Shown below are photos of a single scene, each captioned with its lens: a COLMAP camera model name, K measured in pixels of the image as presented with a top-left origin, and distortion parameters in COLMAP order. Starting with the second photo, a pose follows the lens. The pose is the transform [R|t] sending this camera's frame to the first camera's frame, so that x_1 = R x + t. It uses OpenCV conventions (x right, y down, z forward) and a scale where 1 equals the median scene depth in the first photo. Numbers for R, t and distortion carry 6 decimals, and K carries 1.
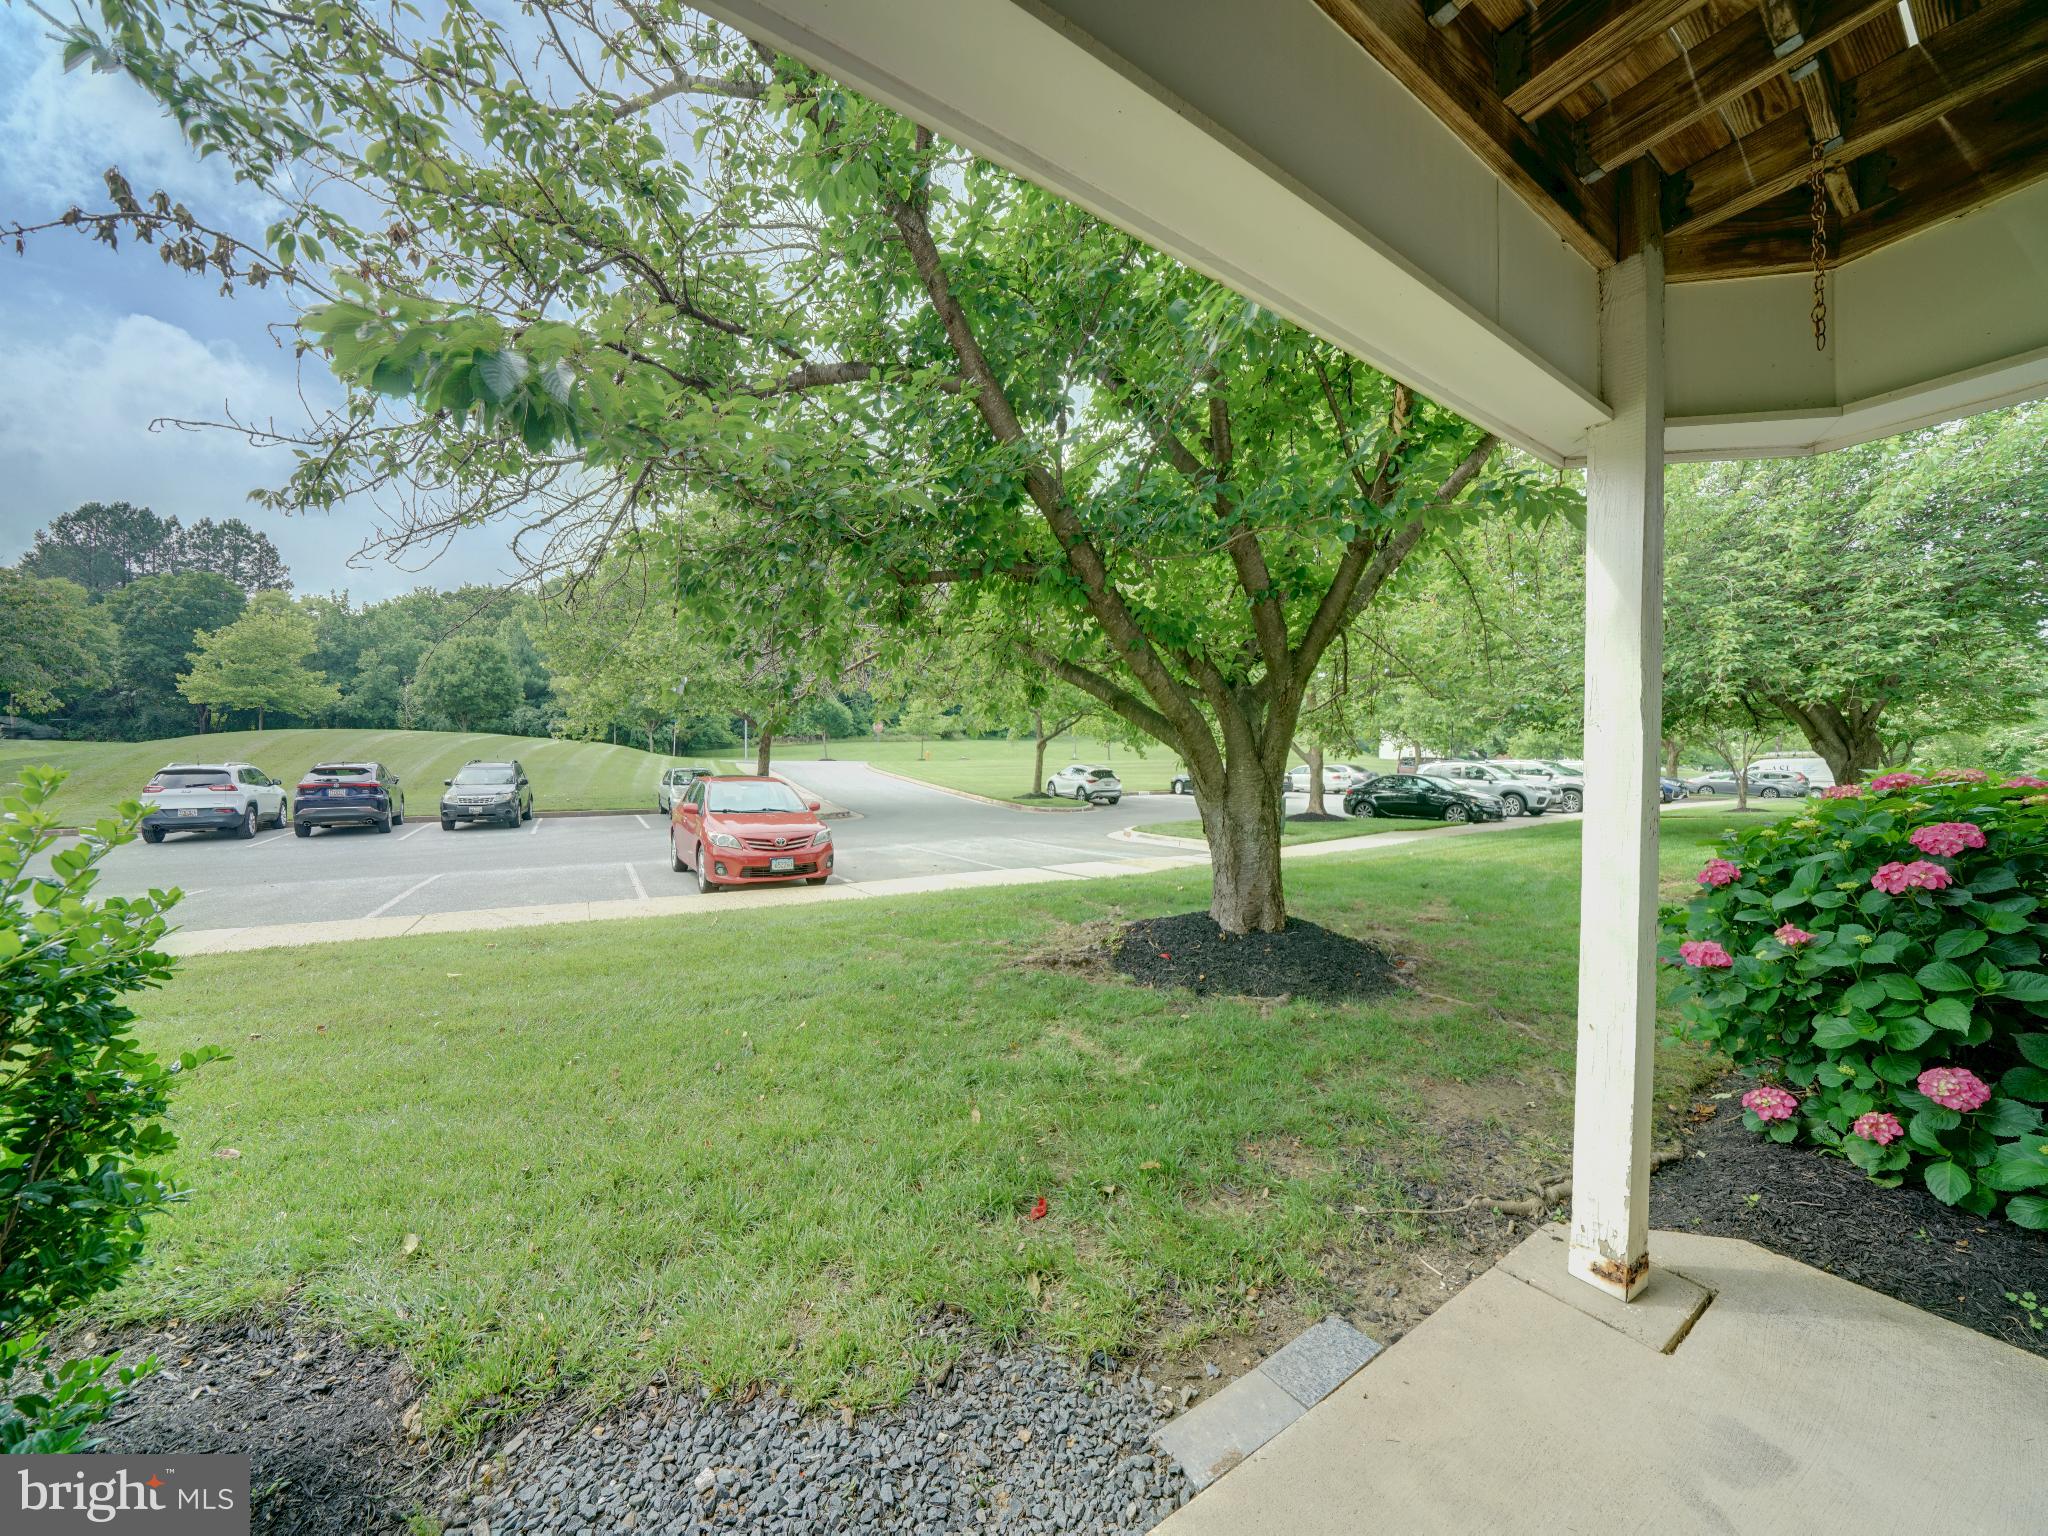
lens RADIAL K [[721.1, 0, 1016.1], [0, 721.1, 783.9], [0, 0, 1]] dist [-0.024043, 0.003834]
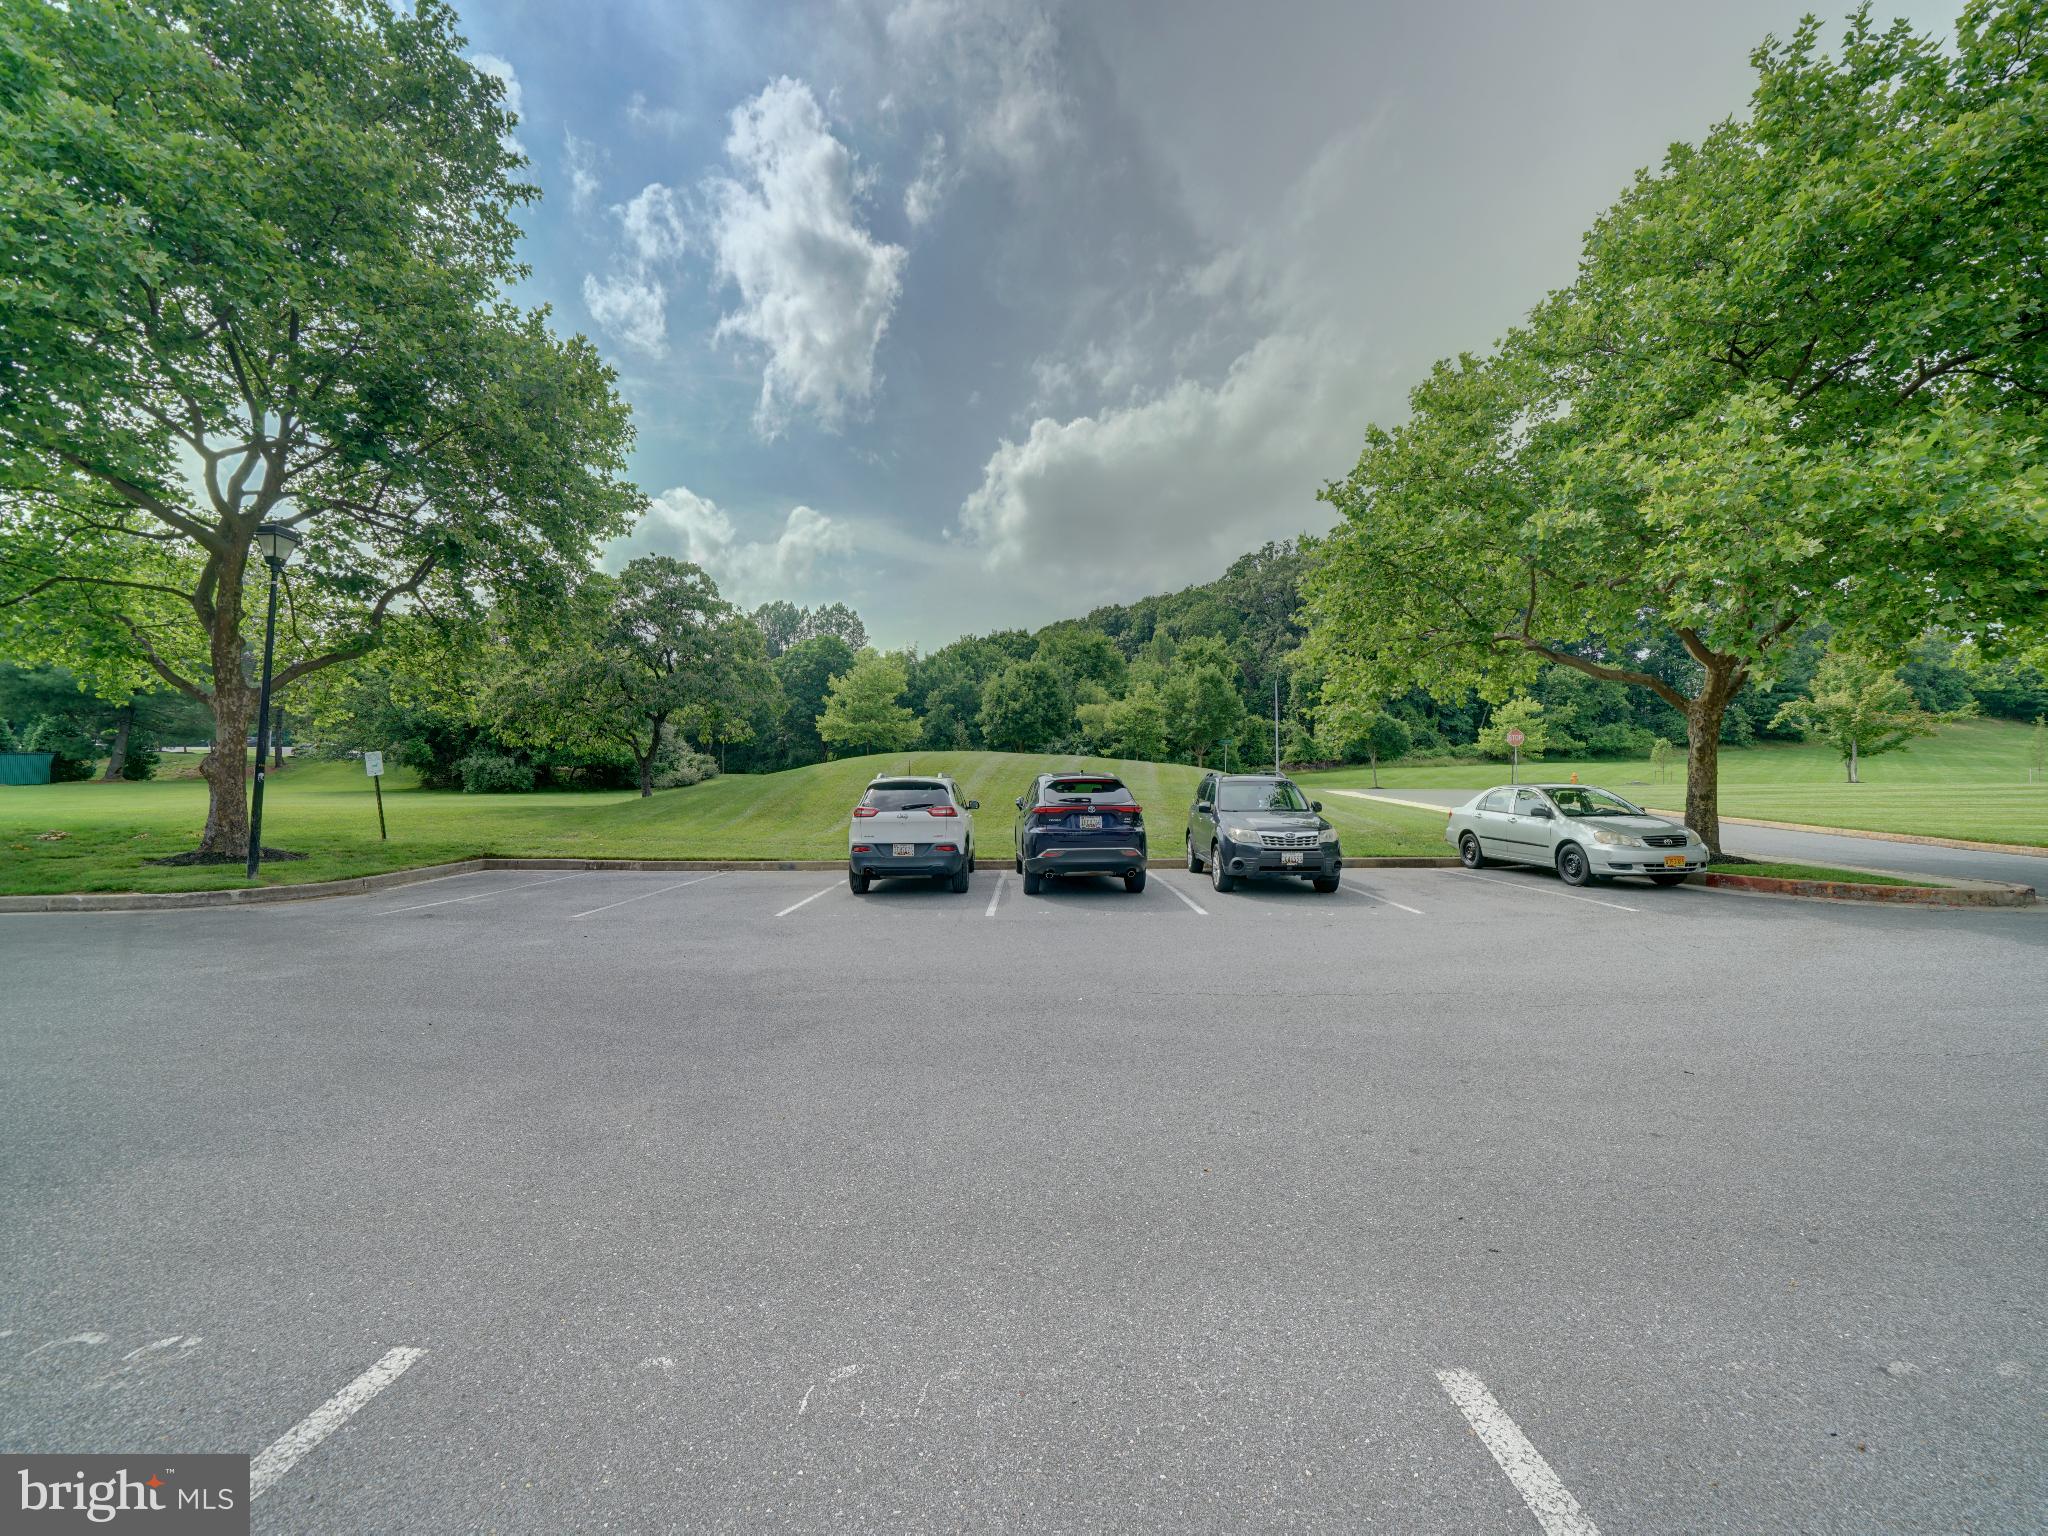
lens RADIAL K [[722.0, 0, 1012.5], [0, 722.0, 774.7], [0, 0, 1]] dist [-0.021166, 0.003396]
pose [[0.838641, -0.021309, -0.544268, -0.275221], [-0.011989, 0.998270, -0.057557, 0.003375], [0.544553, 0.054795, 0.836935, 0.186589]]
